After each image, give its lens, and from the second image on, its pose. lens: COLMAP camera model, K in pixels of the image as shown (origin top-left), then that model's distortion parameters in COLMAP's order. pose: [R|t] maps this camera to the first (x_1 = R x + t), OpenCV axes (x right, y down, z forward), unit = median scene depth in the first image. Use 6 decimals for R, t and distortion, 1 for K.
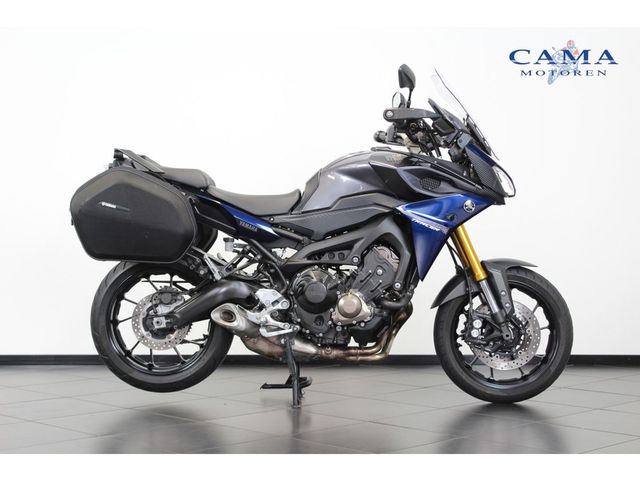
lens RADIAL K [[1160.0, 0, 319.7], [0, 1160.0, 242.0], [0, 0, 1]] dist [0.095511, 0.000000]
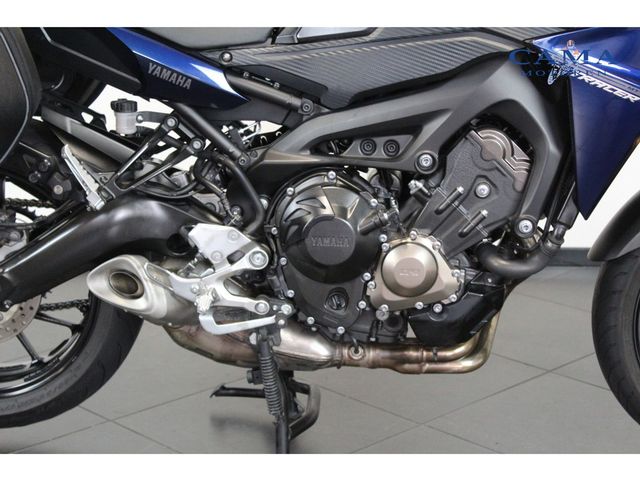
lens RADIAL K [[1298.7, 0, 325.3], [0, 1298.7, 240.7], [0, 0, 1]] dist [0.007646, 0.000000]
pose [[0.999906, 0.012297, -0.006023, -0.002239], [-0.010432, 0.969058, 0.246611, -0.071454], [0.008869, -0.246525, 0.969096, 0.536822]]
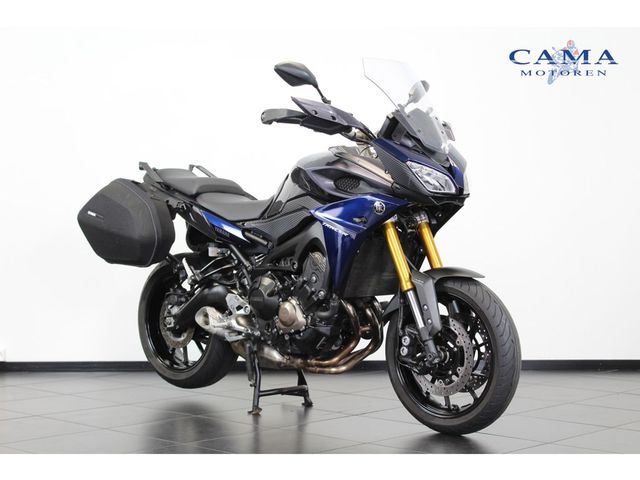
lens RADIAL K [[1160.0, 0, 318.0], [0, 1160.0, 236.4], [0, 0, 1]] dist [0.095511, 0.000000]
pose [[0.744622, -0.003261, -0.667478, 0.683749], [-0.002755, 0.999965, -0.007959, -0.001591], [0.667481, 0.007765, 0.744587, 0.294903]]
